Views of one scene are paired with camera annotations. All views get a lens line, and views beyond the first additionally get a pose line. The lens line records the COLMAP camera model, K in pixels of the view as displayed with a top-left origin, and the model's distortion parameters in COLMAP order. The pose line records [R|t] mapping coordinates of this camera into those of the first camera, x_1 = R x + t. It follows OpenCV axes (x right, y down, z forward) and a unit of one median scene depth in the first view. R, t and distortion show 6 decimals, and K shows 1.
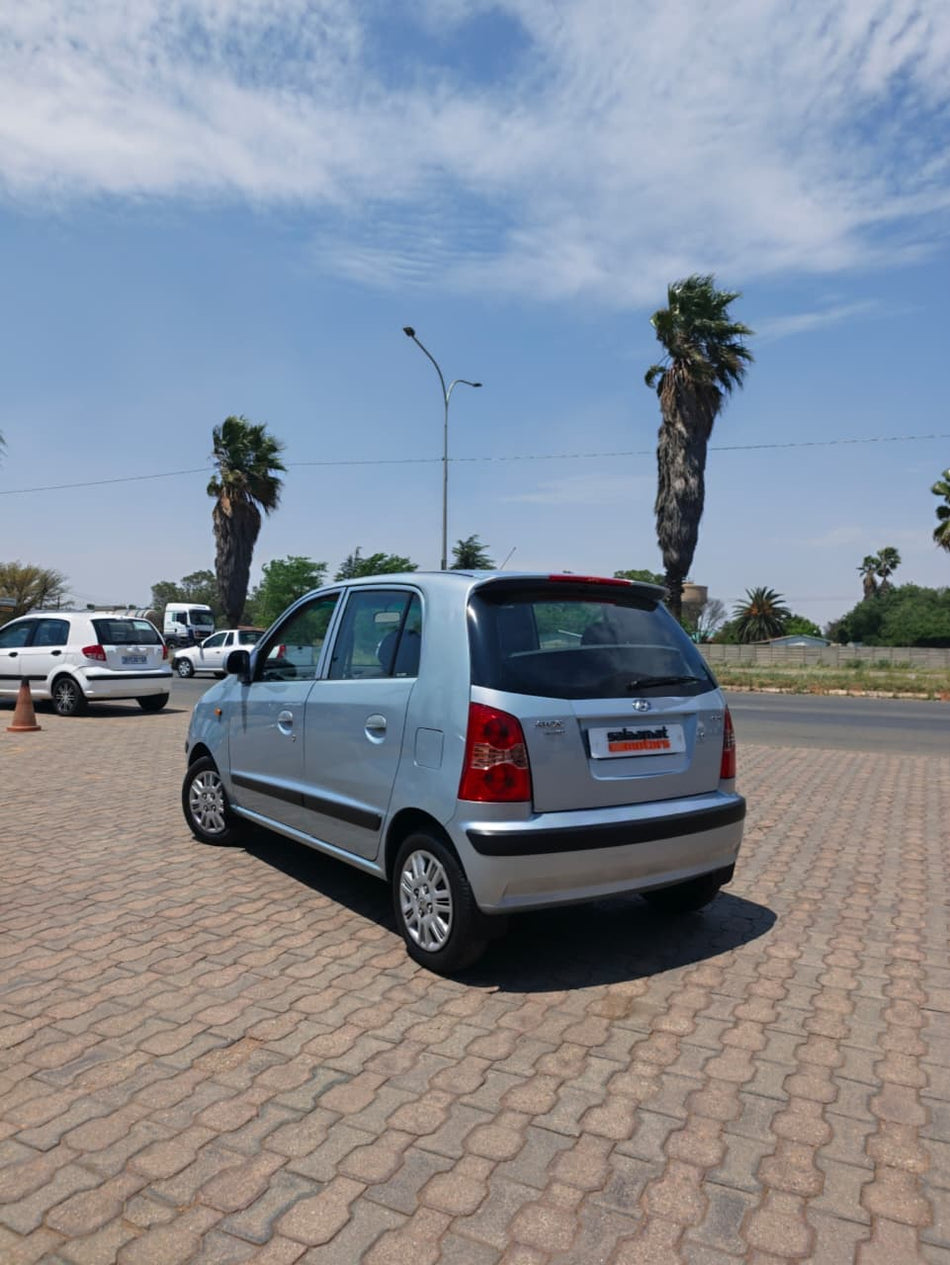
lens RADIAL K [[872.6, 0, 492.8], [0, 872.6, 636.7], [0, 0, 1]] dist [-0.000152, 0.000033]
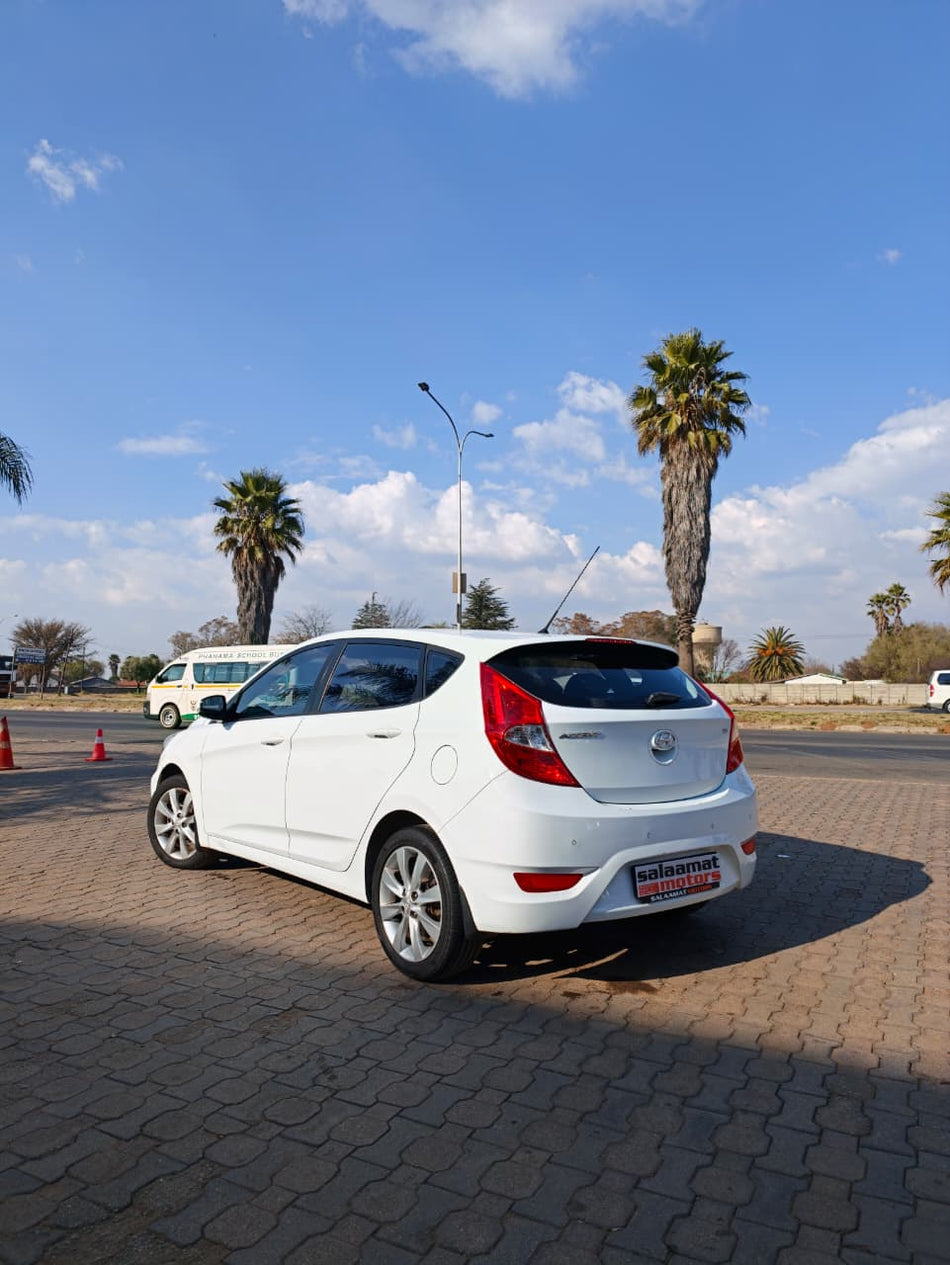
lens RADIAL K [[873.9, 0, 478.6], [0, 873.9, 617.2], [0, 0, 1]] dist [0.004696, 0.003550]
pose [[0.999330, -0.017018, -0.032400, 0.008402], [0.014579, 0.997147, -0.074060, 0.027033], [0.033568, 0.073538, 0.996727, -0.167689]]
